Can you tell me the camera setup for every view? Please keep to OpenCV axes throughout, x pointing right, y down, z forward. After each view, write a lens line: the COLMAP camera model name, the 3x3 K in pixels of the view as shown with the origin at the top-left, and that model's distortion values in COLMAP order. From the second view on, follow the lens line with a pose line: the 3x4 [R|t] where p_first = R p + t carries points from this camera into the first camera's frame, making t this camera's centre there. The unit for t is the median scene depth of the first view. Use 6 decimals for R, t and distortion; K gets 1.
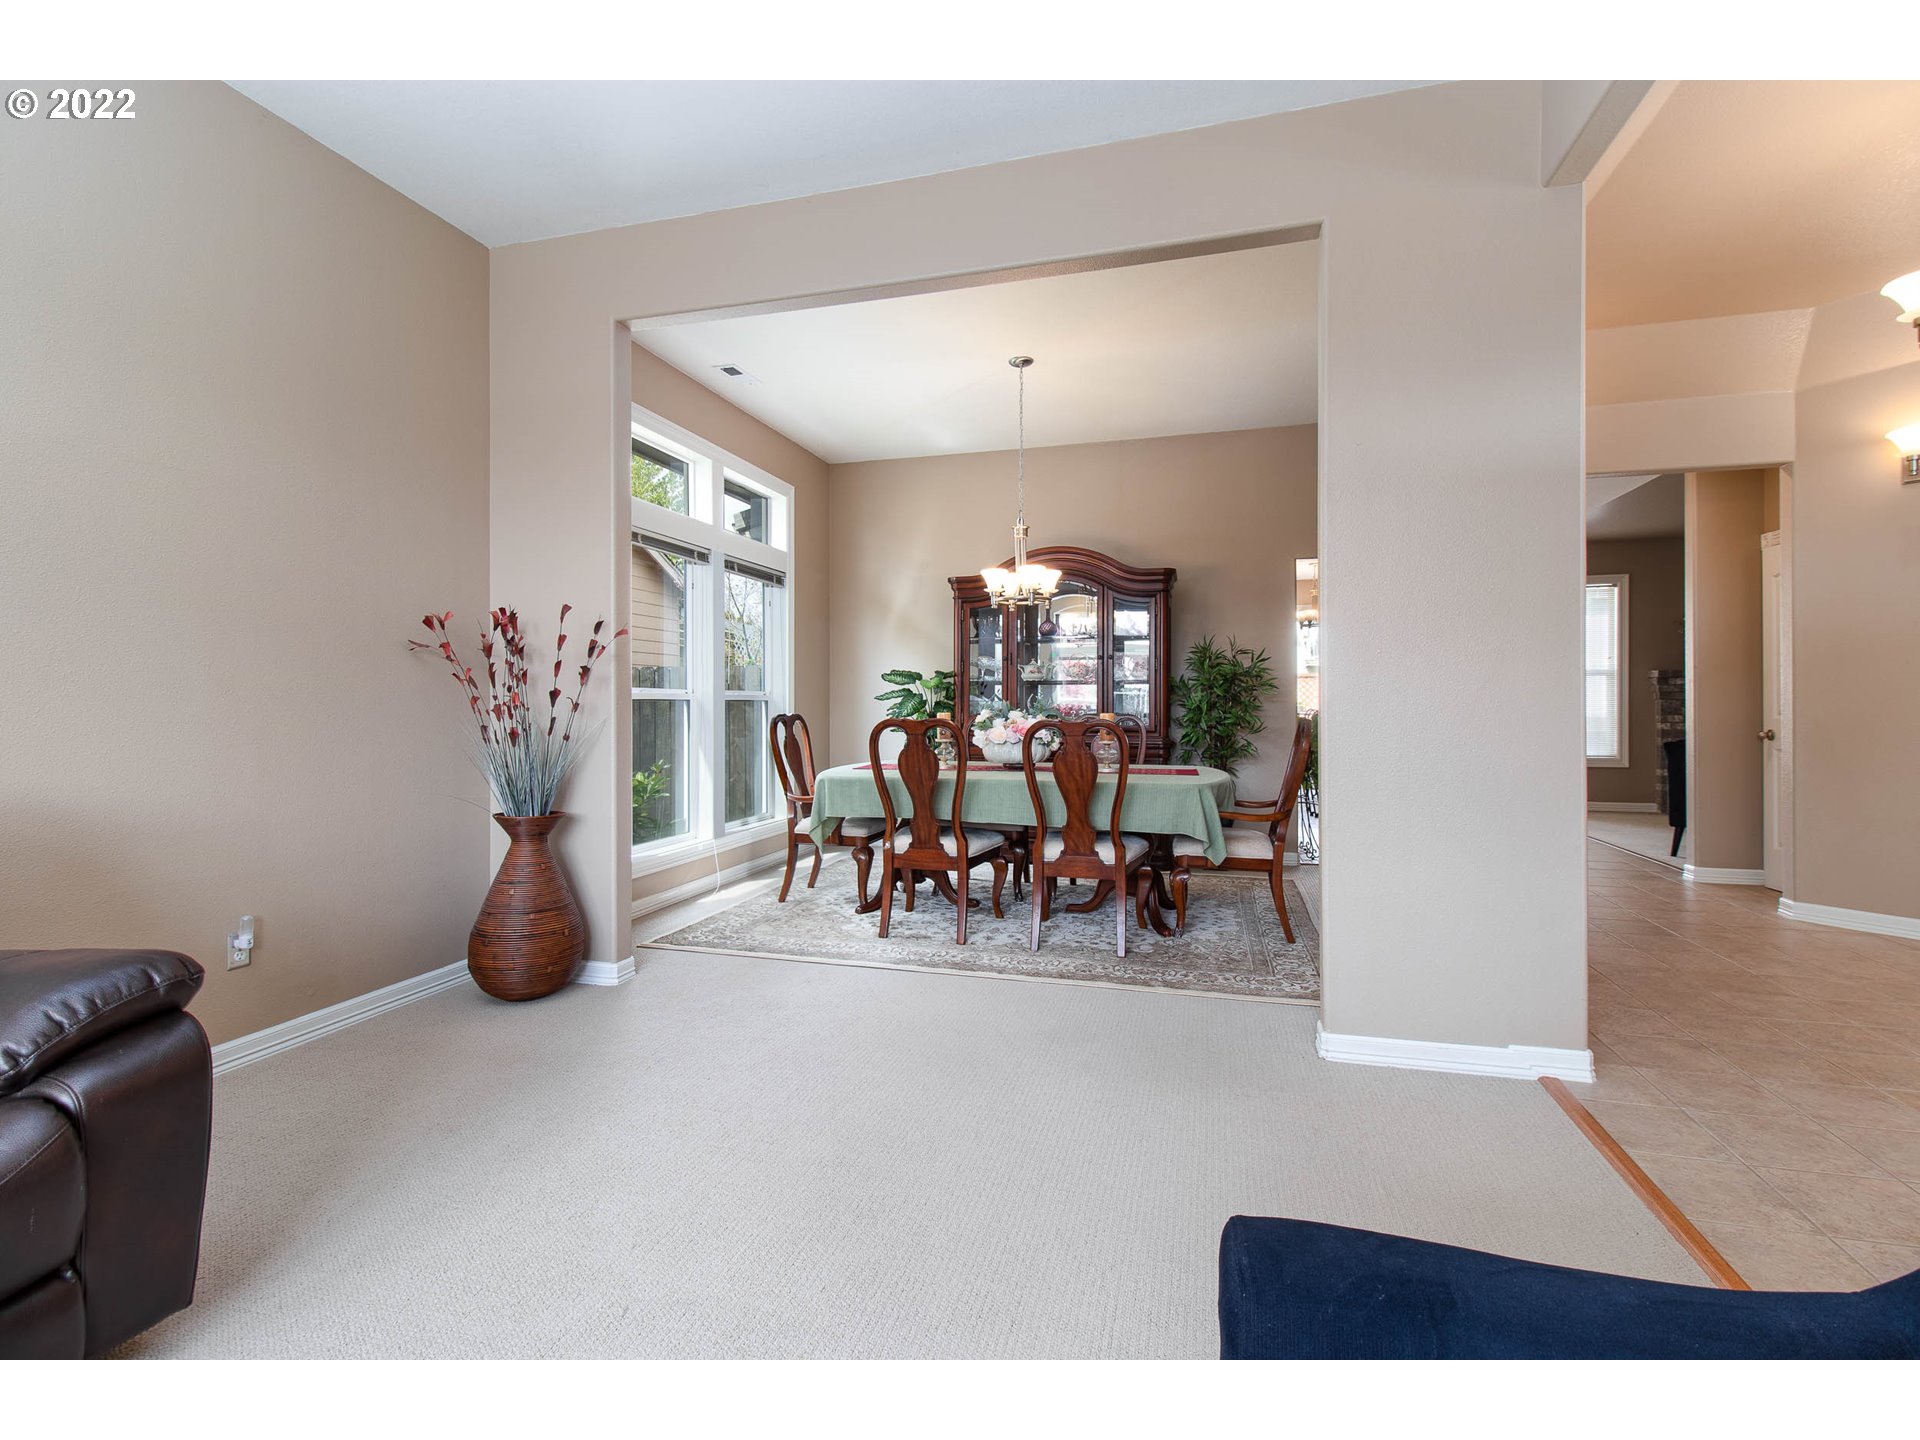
lens RADIAL K [[888.6, 0, 958.9], [0, 888.6, 713.5], [0, 0, 1]] dist [0.008623, -0.003518]
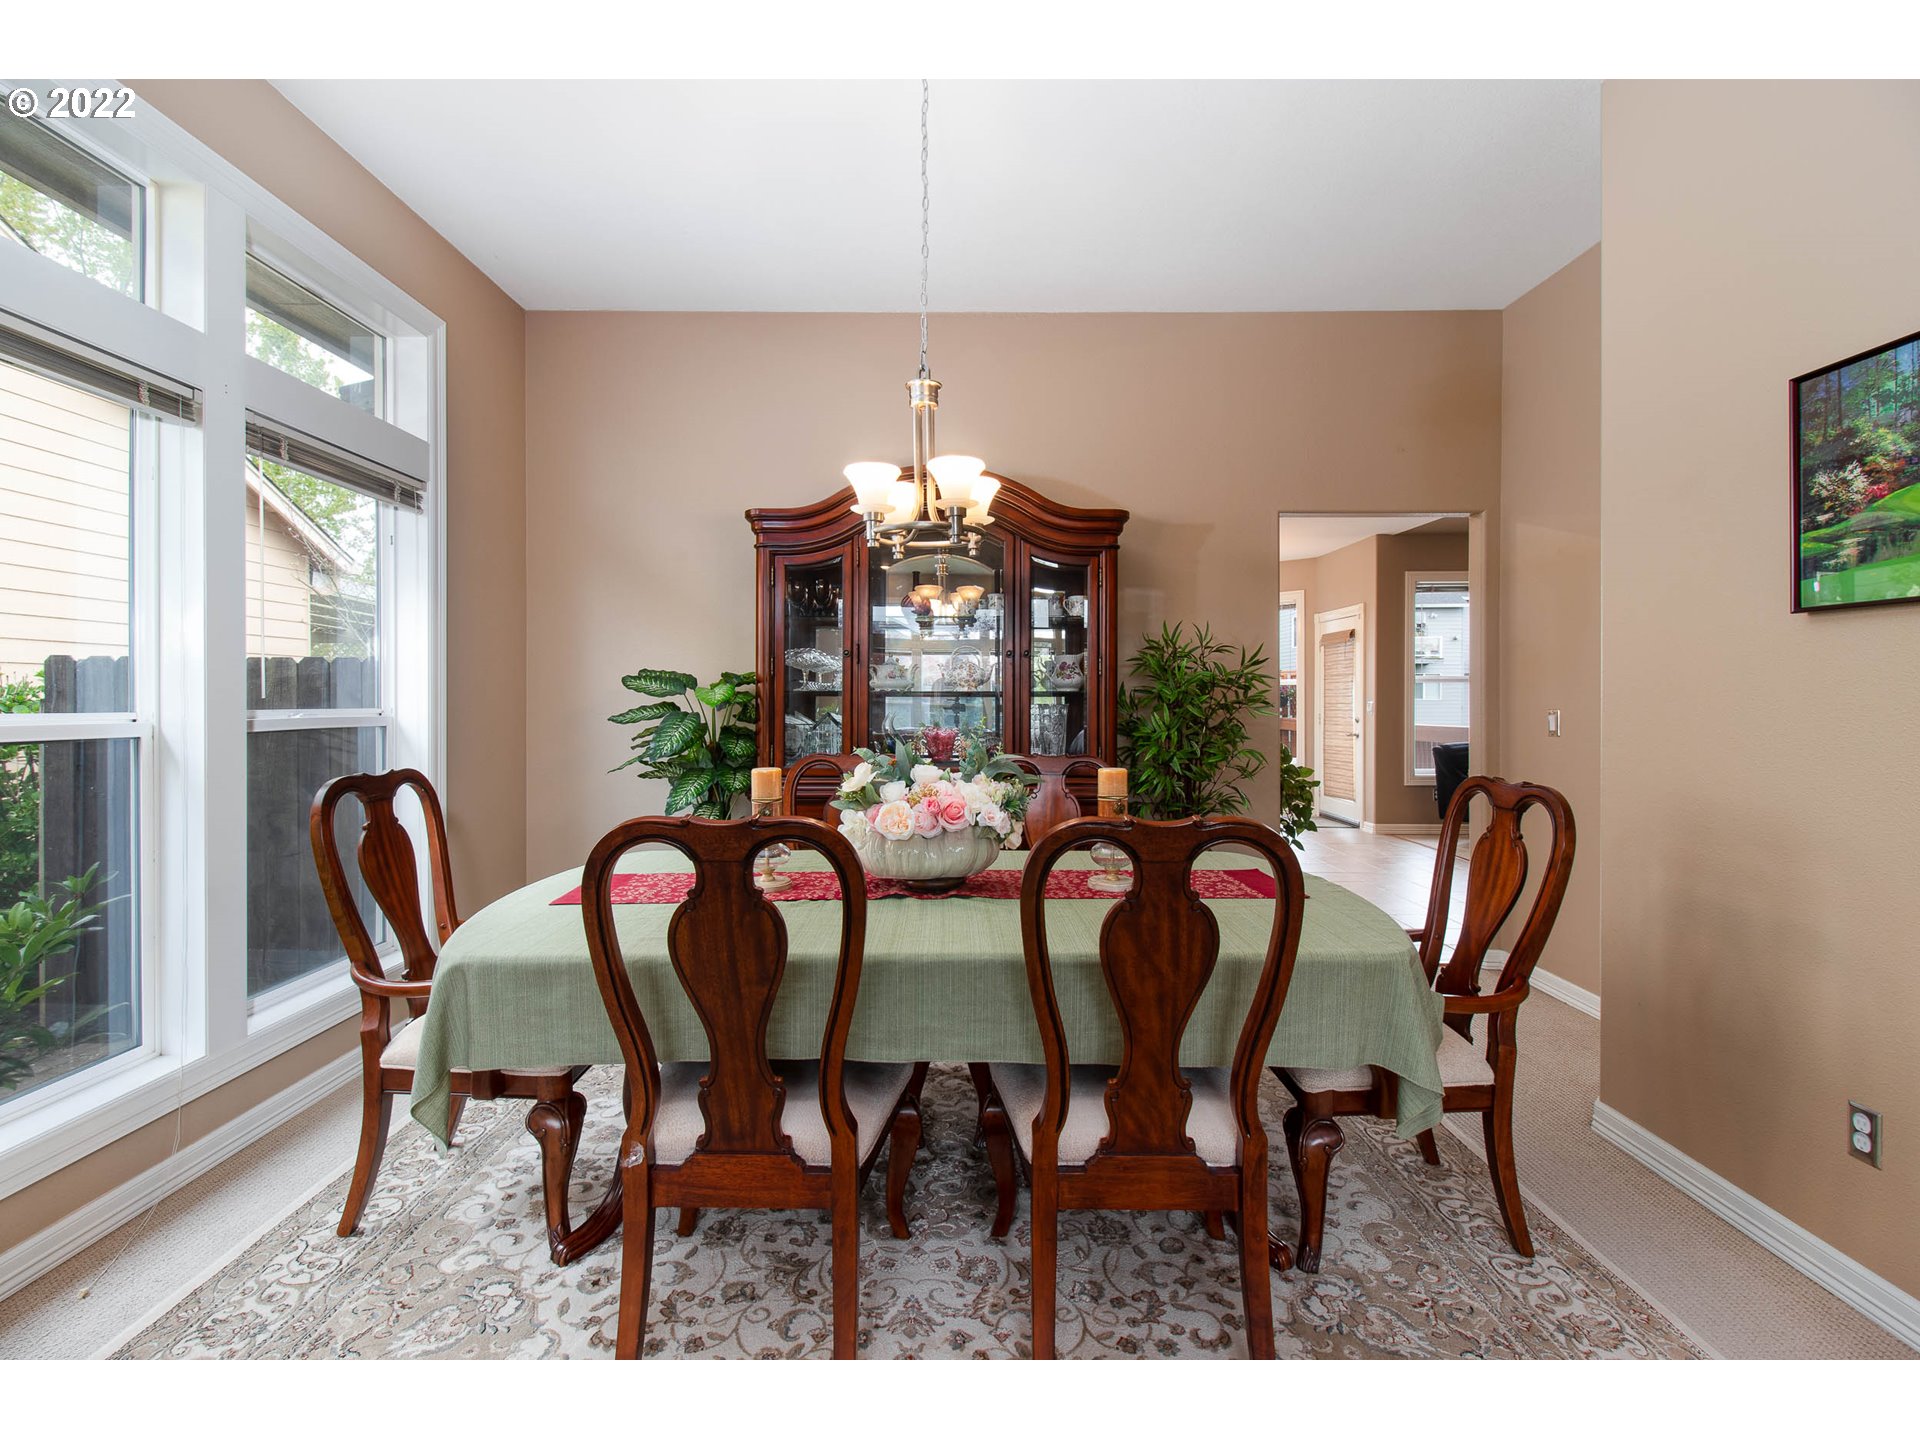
lens RADIAL K [[888.6, 0, 961.7], [0, 888.6, 712.8], [0, 0, 1]] dist [0.008623, -0.003518]
pose [[0.962141, -0.000552, 0.272551, -0.036527], [-0.000457, 0.999993, 0.003640, -0.025526], [-0.272551, -0.003626, 0.962134, 0.435844]]
